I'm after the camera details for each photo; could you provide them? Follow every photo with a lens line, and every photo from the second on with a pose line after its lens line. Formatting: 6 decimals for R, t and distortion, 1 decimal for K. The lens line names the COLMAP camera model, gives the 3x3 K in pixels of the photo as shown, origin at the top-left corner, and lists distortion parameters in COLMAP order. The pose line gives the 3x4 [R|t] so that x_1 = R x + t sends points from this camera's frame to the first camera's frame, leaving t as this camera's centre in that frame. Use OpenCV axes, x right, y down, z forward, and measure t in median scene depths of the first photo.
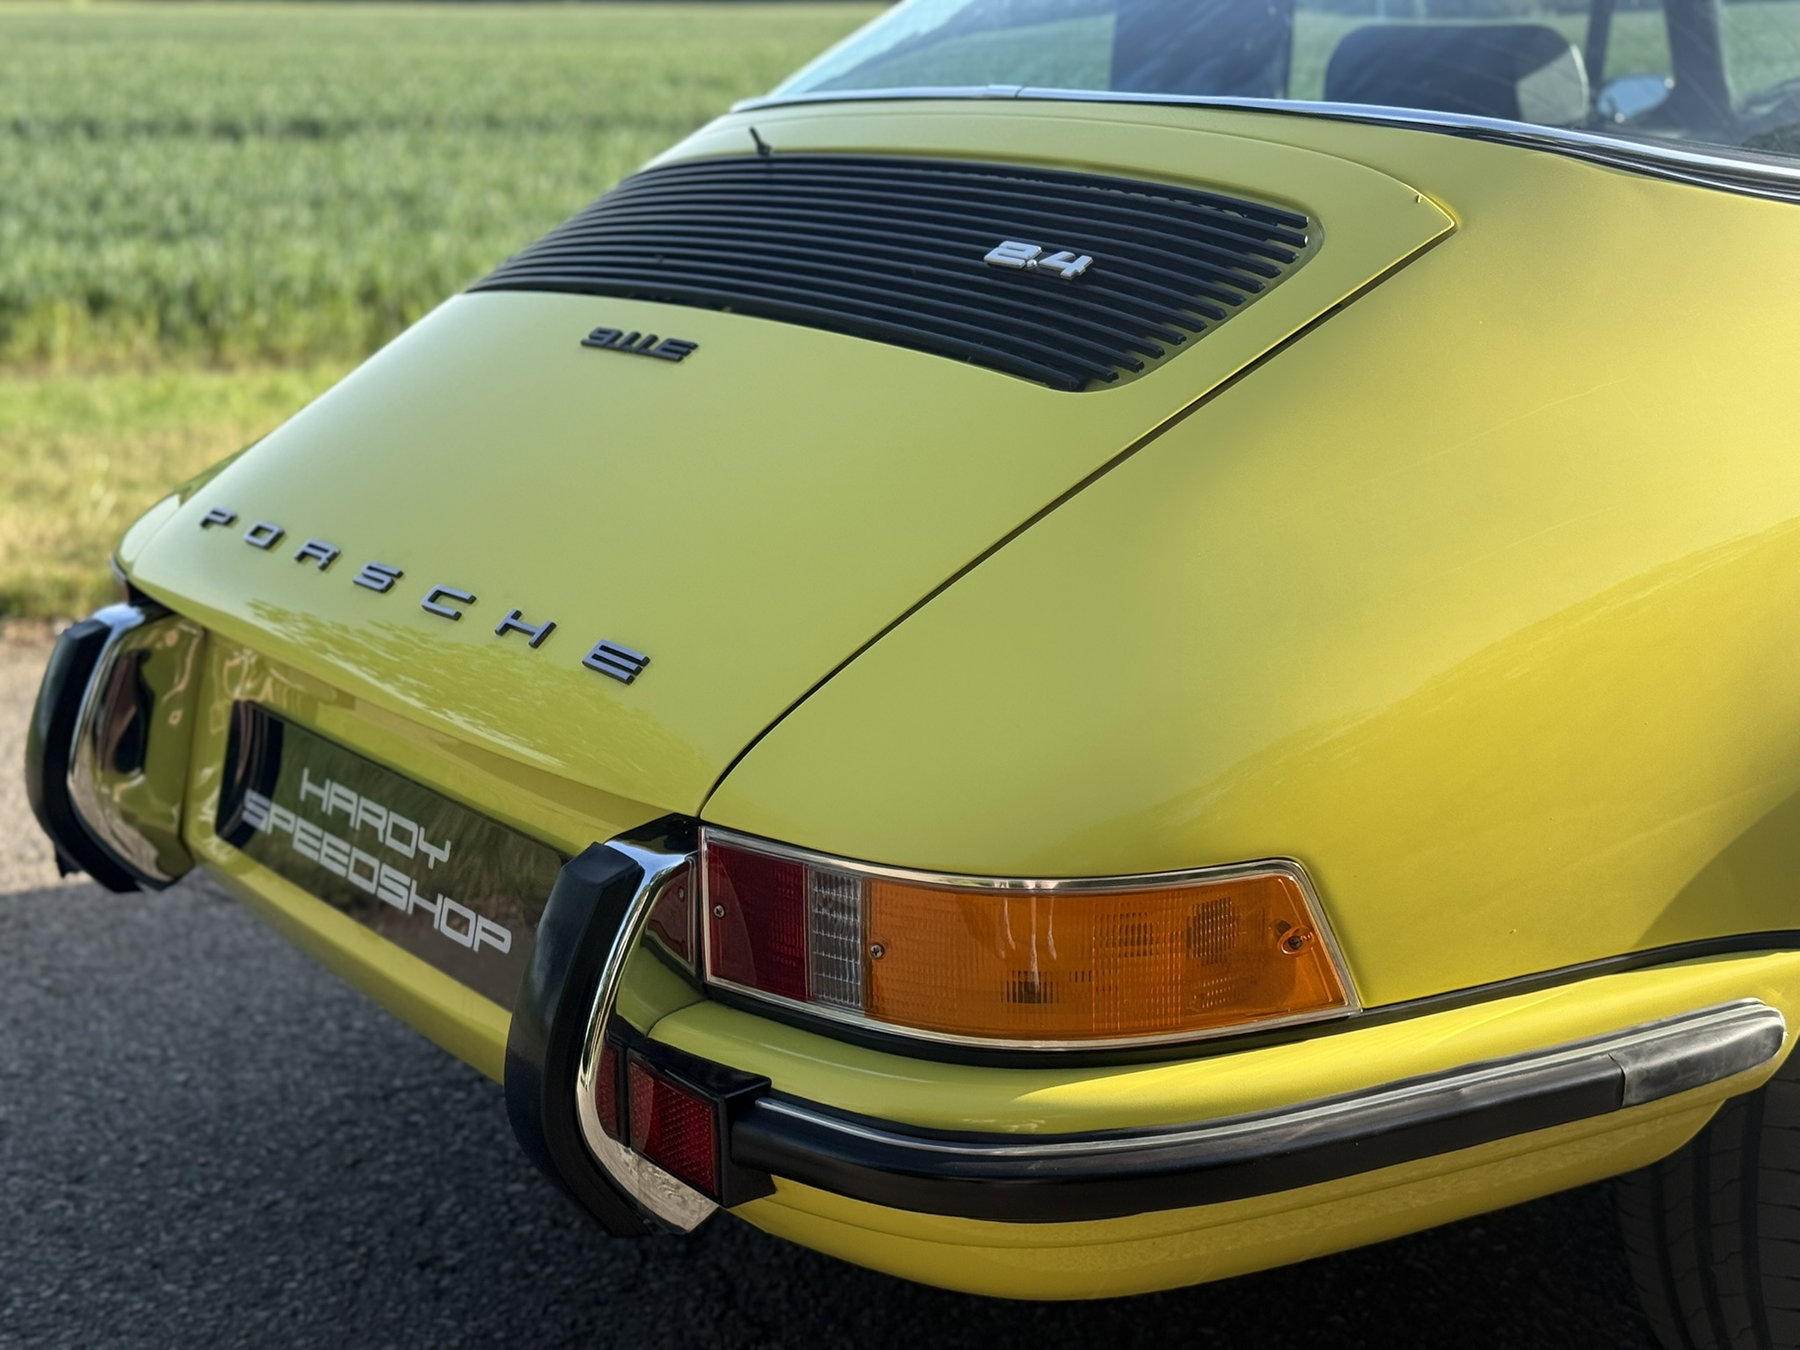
lens RADIAL K [[2540.0, 0, 902.2], [0, 2540.0, 696.0], [0, 0, 1]] dist [0.167391, -0.271820]
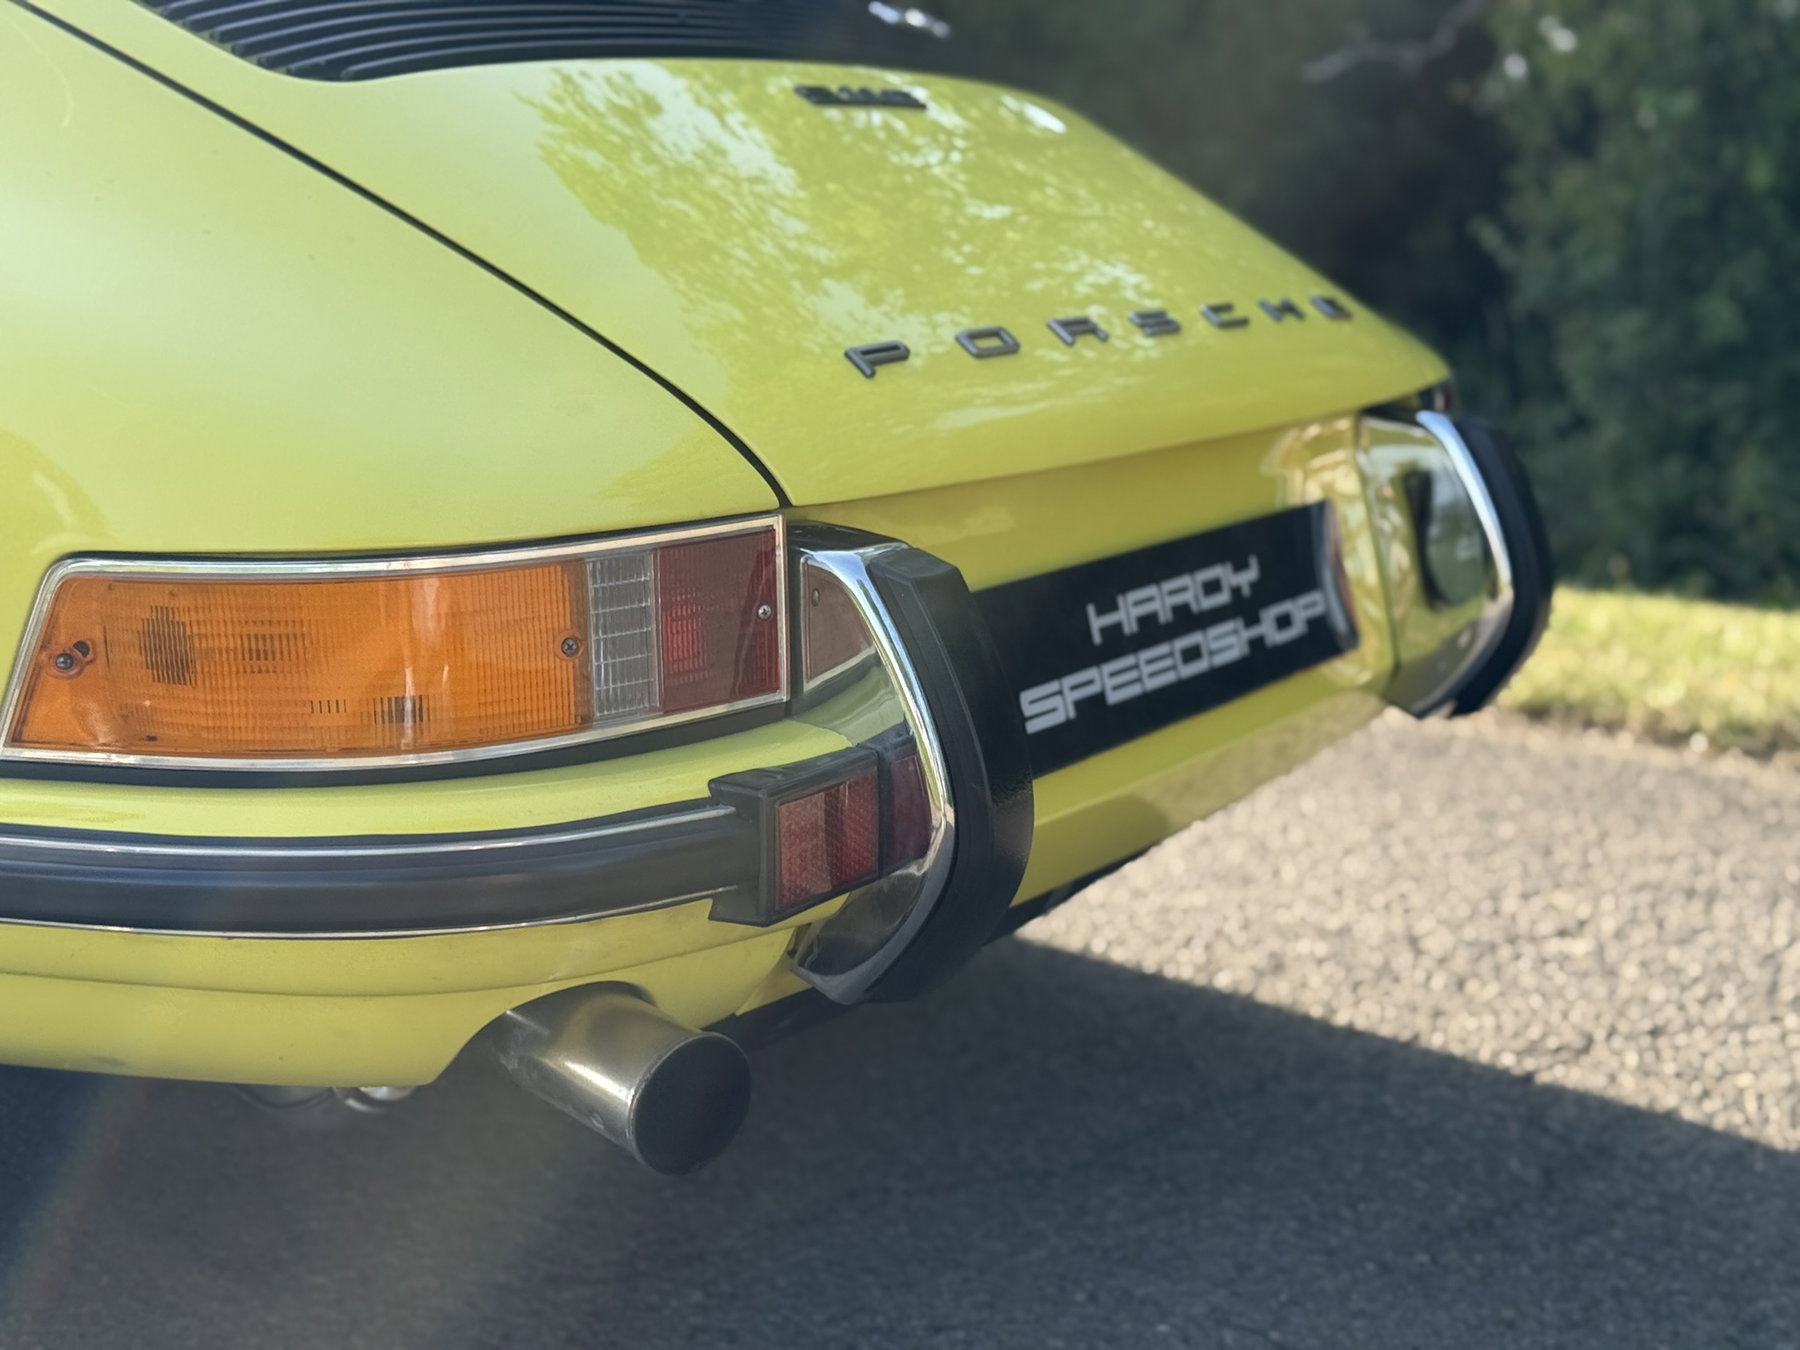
lens RADIAL K [[2540.0, 0, 902.2], [0, 2540.0, 696.0], [0, 0, 1]] dist [0.167391, -0.271820]
pose [[-0.355951, -0.151876, 0.922080, -0.942368], [0.260362, 0.931519, 0.253938, -0.161531], [-0.897502, 0.330464, -0.292032, 1.279578]]
